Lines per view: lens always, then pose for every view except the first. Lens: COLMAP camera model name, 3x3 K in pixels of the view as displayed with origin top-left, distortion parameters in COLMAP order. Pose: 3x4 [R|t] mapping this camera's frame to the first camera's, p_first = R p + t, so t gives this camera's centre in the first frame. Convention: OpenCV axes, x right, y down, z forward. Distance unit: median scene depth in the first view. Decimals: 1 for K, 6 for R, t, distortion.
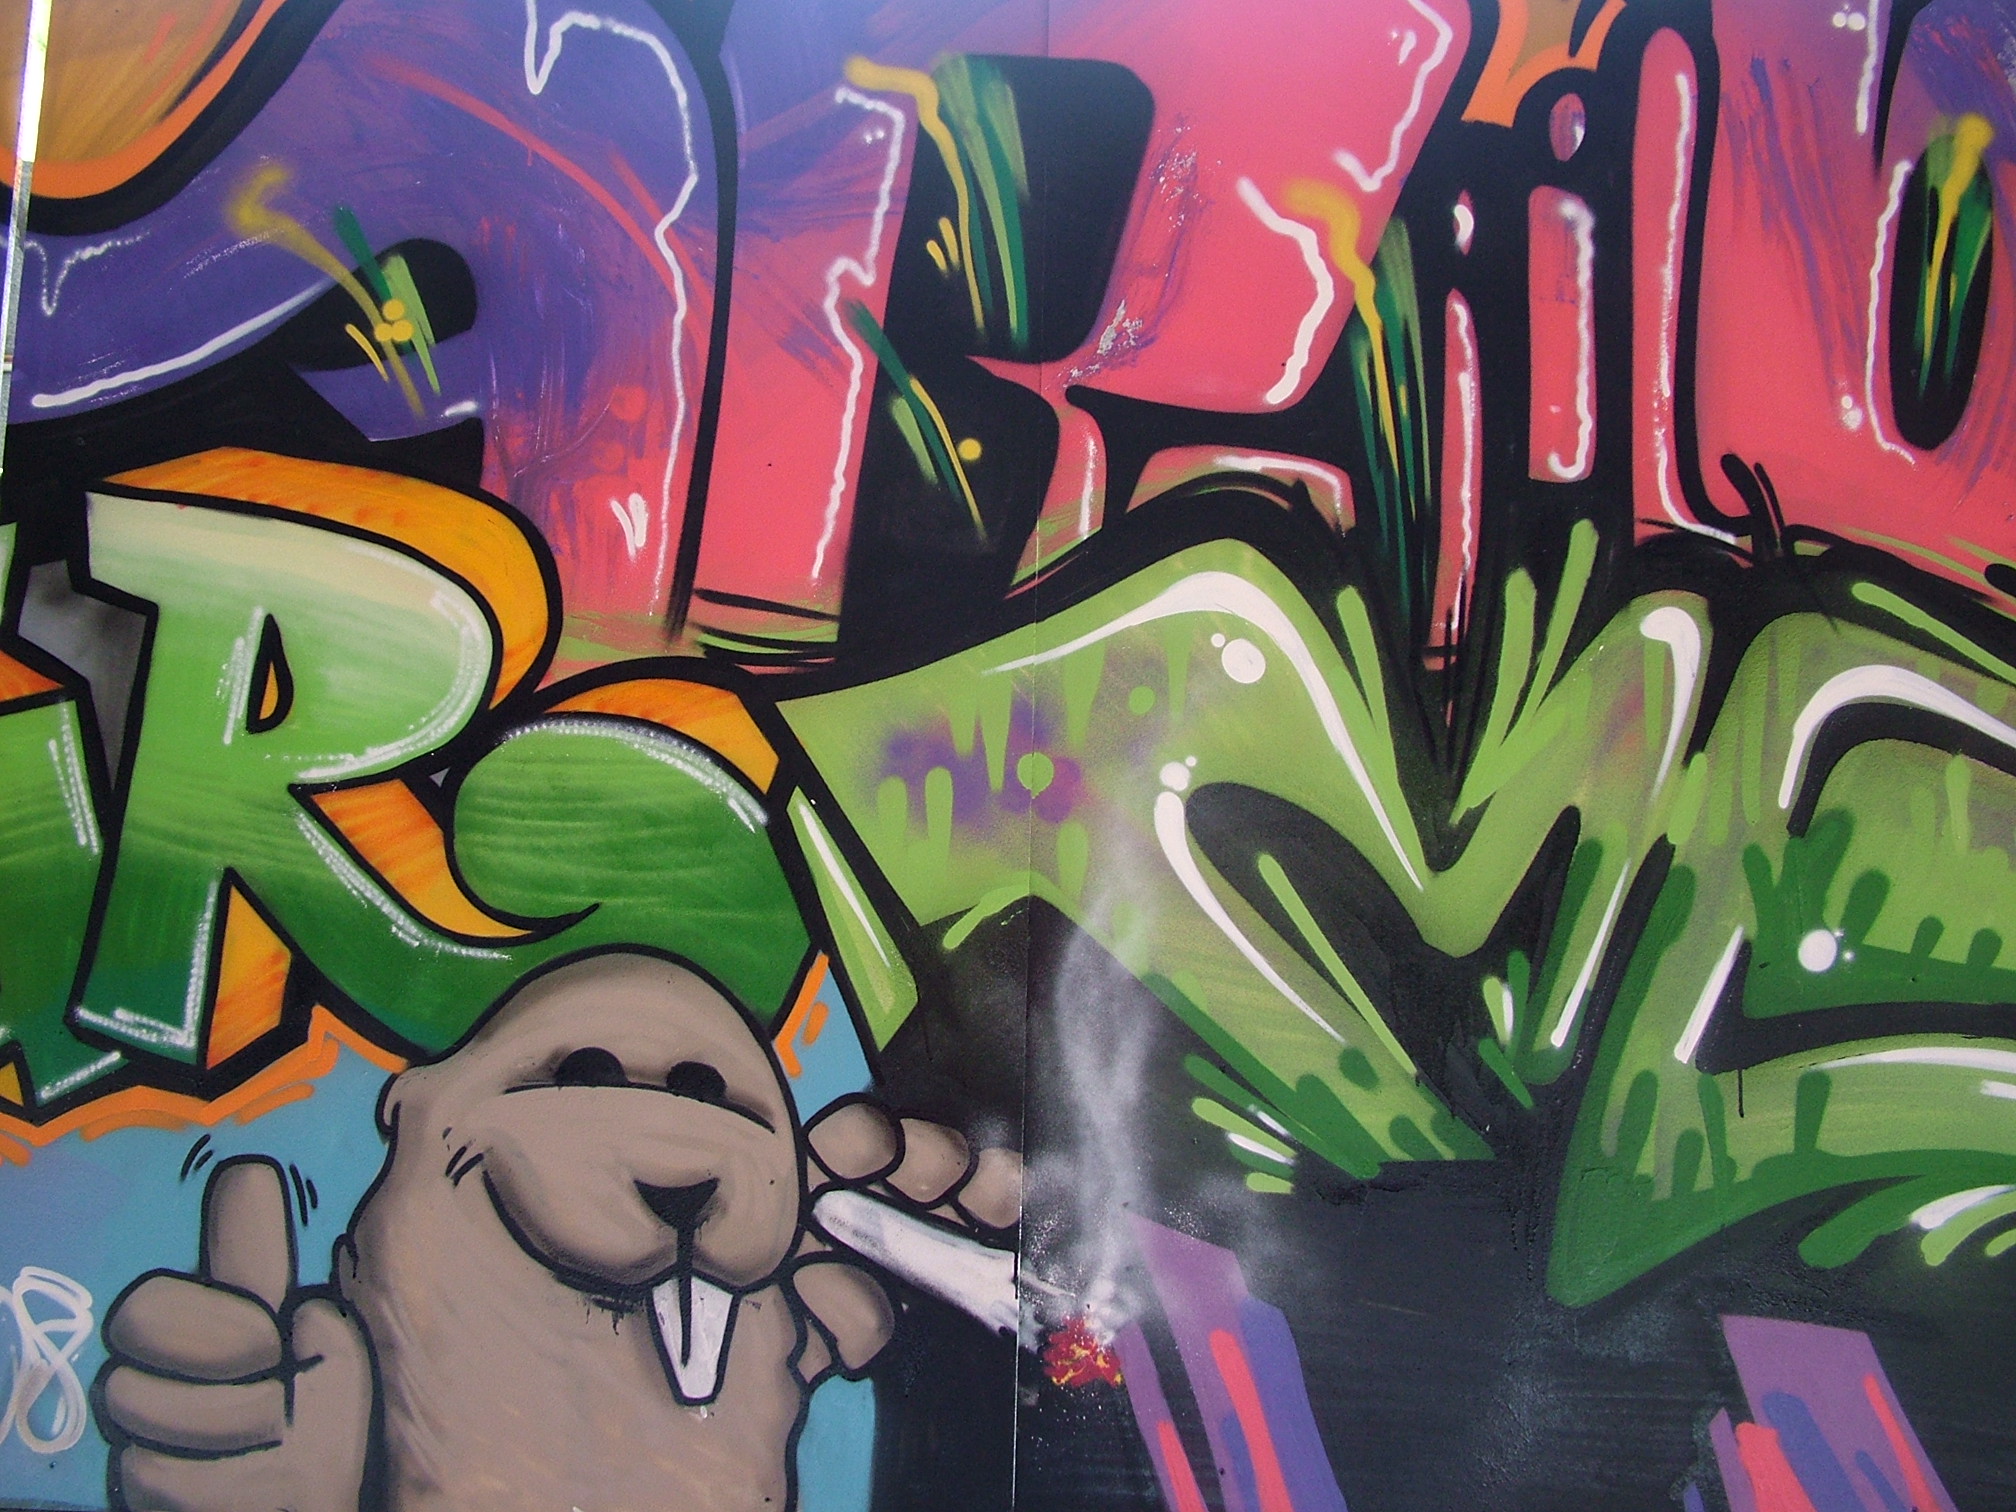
lens RADIAL K [[2034.6, 0, 999.7], [0, 2034.6, 750.2], [0, 0, 1]] dist [-0.065354, 0.000000]
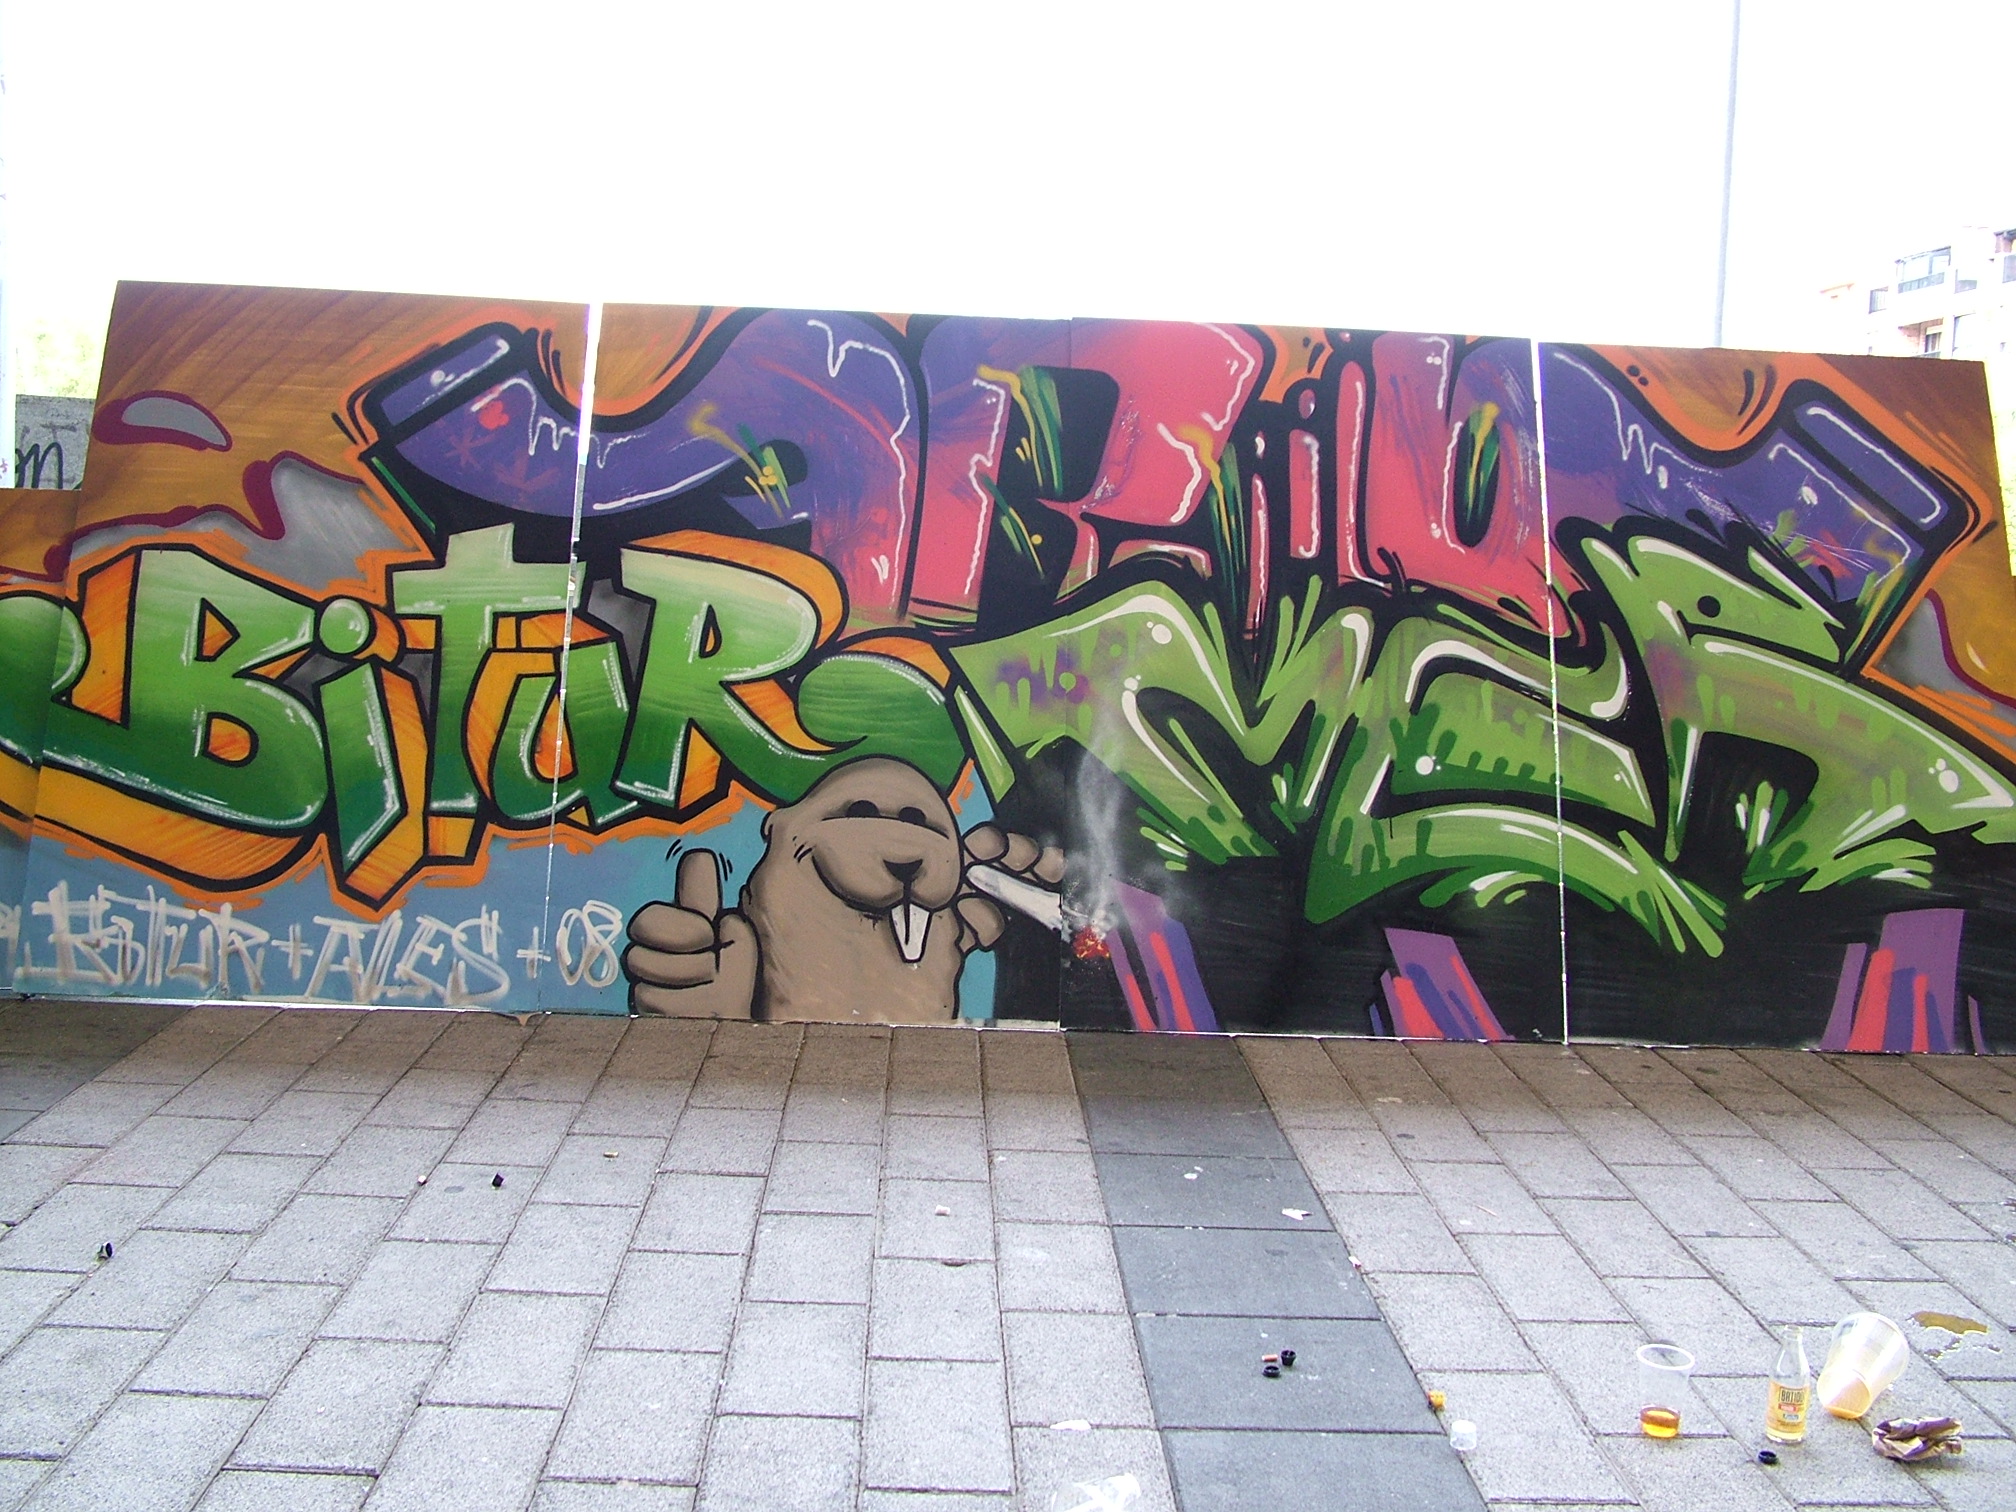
lens RADIAL K [[2034.6, 0, 1012.4], [0, 2034.6, 757.9], [0, 0, 1]] dist [-0.065354, 0.000000]
pose [[0.997609, 0.015956, 0.067237, -0.187092], [-0.004730, 0.986463, -0.163917, 0.450177], [-0.068942, 0.163207, 0.984180, -1.130248]]
